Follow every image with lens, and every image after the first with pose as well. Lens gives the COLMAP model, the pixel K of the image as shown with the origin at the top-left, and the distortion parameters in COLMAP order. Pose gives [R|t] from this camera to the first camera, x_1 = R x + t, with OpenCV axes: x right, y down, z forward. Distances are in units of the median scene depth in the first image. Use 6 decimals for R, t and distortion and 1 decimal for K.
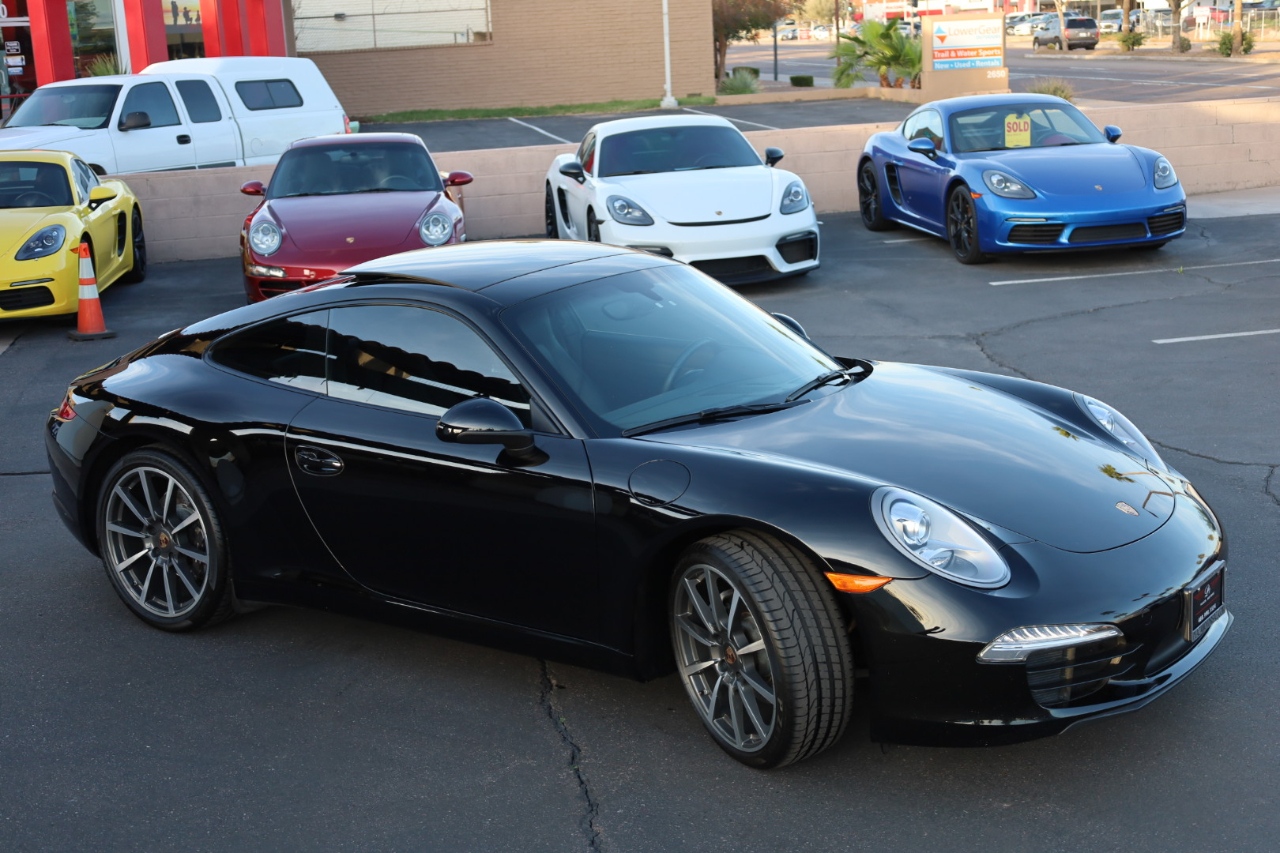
lens RADIAL K [[1981.4, 0, 640.0], [0, 1981.4, 357.1], [0, 0, 1]] dist [-0.007213, 0.098012]
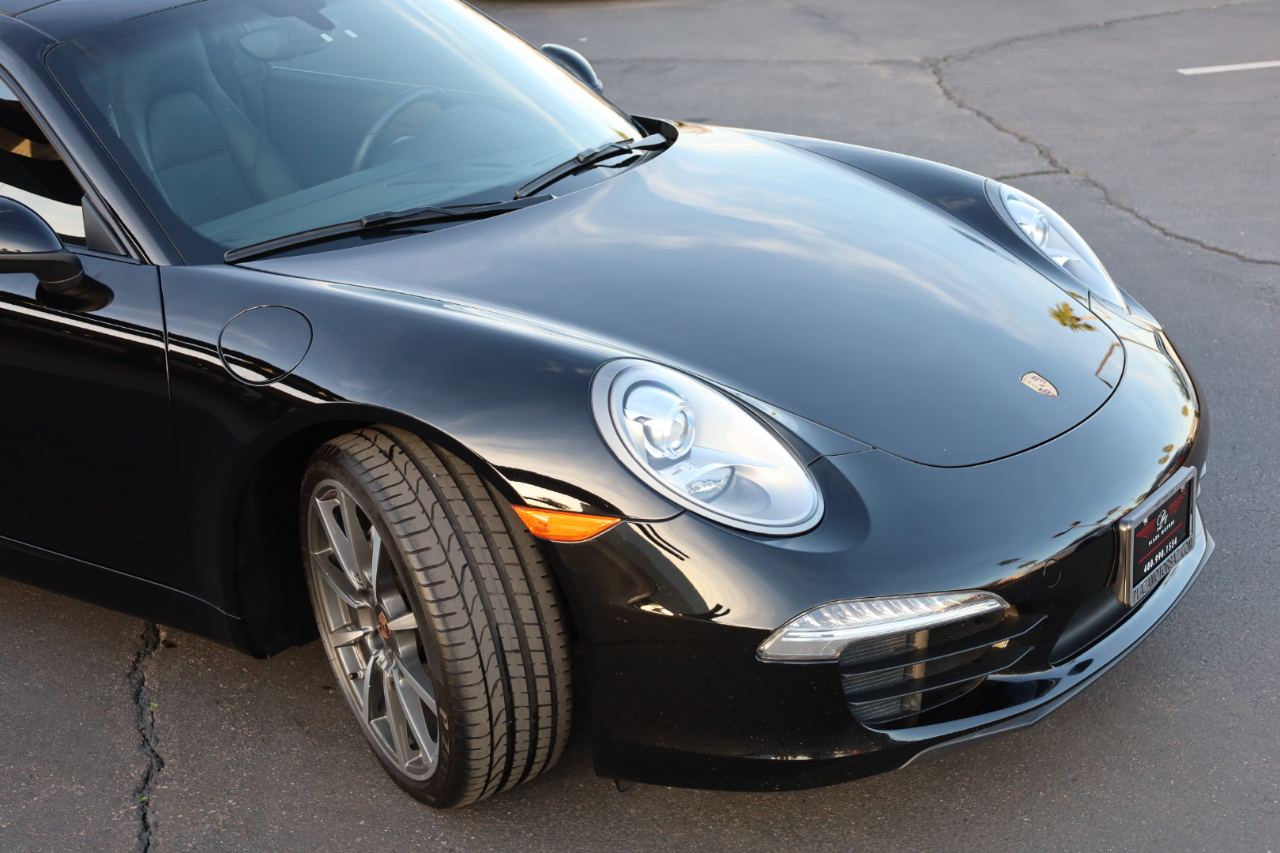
lens RADIAL K [[2508.8, 0, 640.0], [0, 2508.8, 426.5], [0, 0, 1]] dist [-0.042300, 0.177070]
pose [[0.999705, -0.000908, 0.024280, 0.107060], [-0.002544, 0.989896, 0.141771, -0.020652], [-0.024163, -0.141791, 0.989602, 0.242929]]
